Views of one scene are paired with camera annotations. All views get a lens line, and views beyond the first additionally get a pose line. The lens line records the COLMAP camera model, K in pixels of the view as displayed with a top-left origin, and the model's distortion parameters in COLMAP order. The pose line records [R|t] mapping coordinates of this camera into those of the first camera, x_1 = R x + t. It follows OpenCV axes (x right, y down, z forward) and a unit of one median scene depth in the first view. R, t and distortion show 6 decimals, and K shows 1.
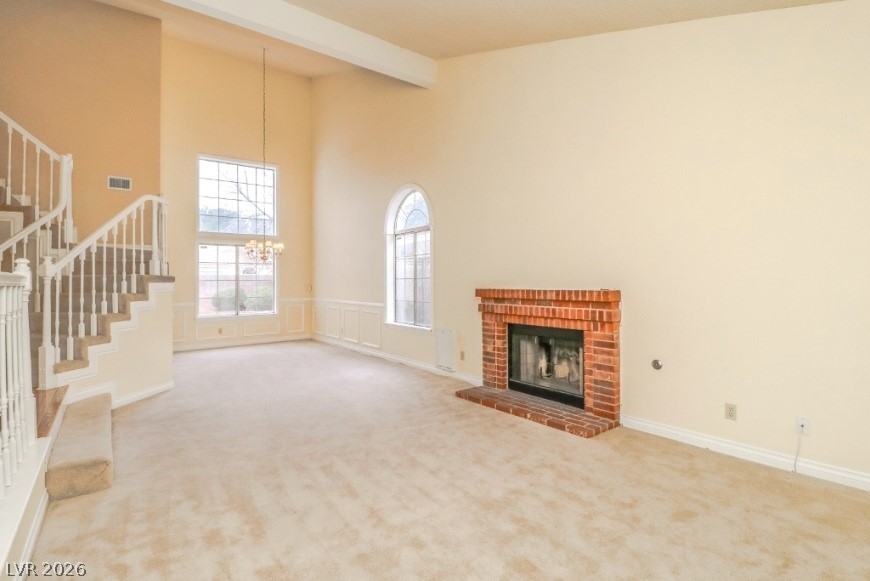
lens RADIAL K [[407.4, 0, 437.0], [0, 407.4, 284.7], [0, 0, 1]] dist [0.001427, -0.012771]
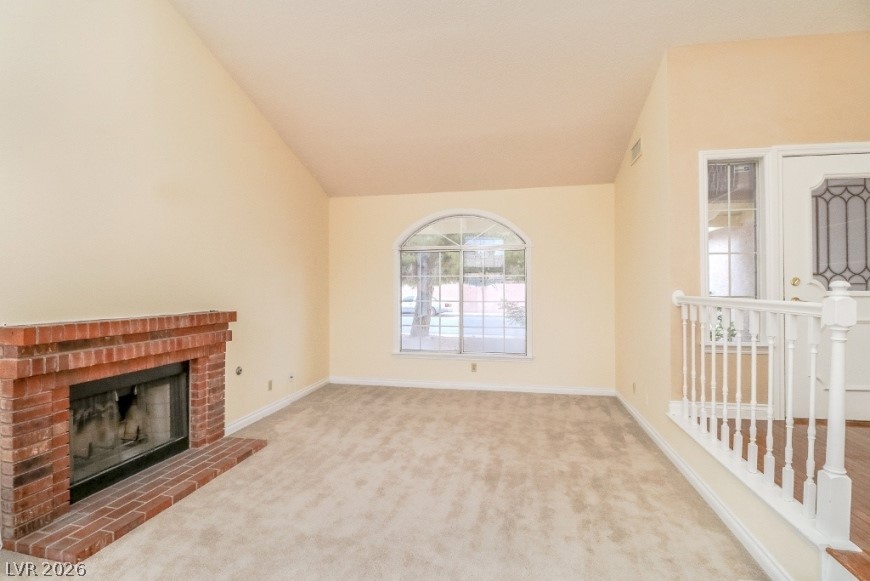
lens RADIAL K [[407.4, 0, 437.0], [0, 407.4, 284.7], [0, 0, 1]] dist [0.001427, -0.012771]
pose [[-0.647506, 0.008383, 0.762014, -0.605018], [0.003238, 0.999961, -0.008249, -0.037488], [-0.762053, -0.002874, -0.647508, 1.061450]]
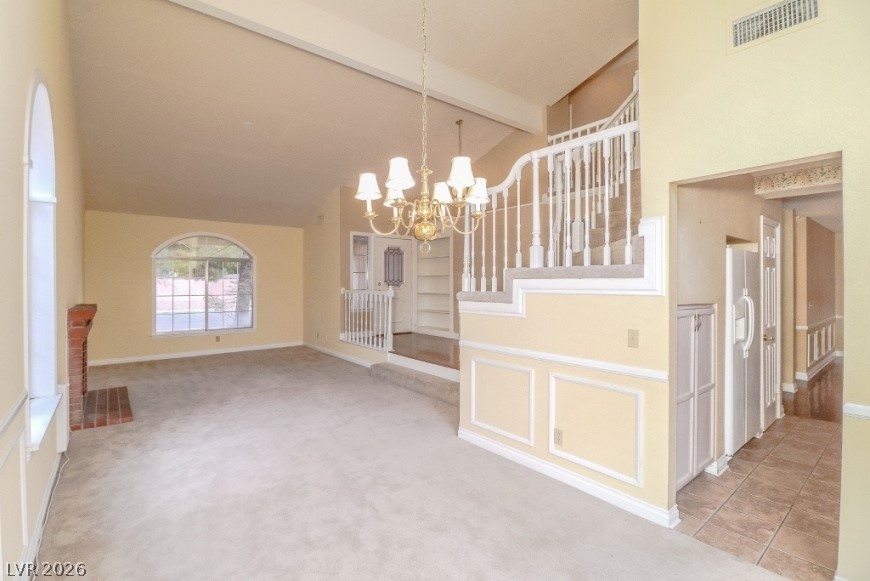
lens RADIAL K [[407.4, 0, 437.0], [0, 407.4, 284.7], [0, 0, 1]] dist [0.001427, -0.012771]
pose [[-0.999749, 0.002798, -0.022249, -0.709608], [0.002598, 0.999956, 0.009017, -0.062272], [0.022274, 0.008956, -0.999712, 2.140745]]
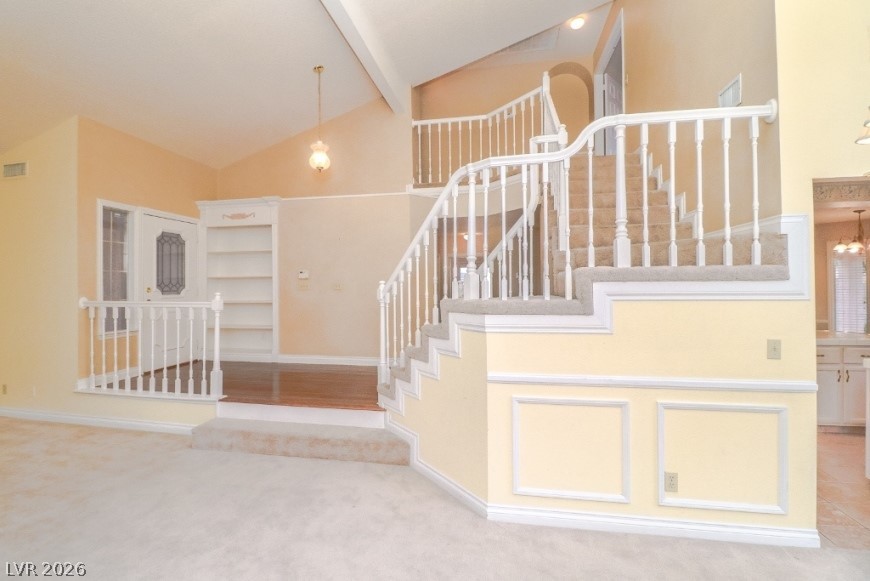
lens RADIAL K [[399.2, 0, 433.3], [0, 399.2, 282.2], [0, 0, 1]] dist [-0.010589, -0.000195]
pose [[-0.750861, 0.004045, -0.660448, -0.306455], [0.005728, 0.999984, -0.000388, -0.066783], [0.660436, -0.004074, -0.750872, 1.595487]]
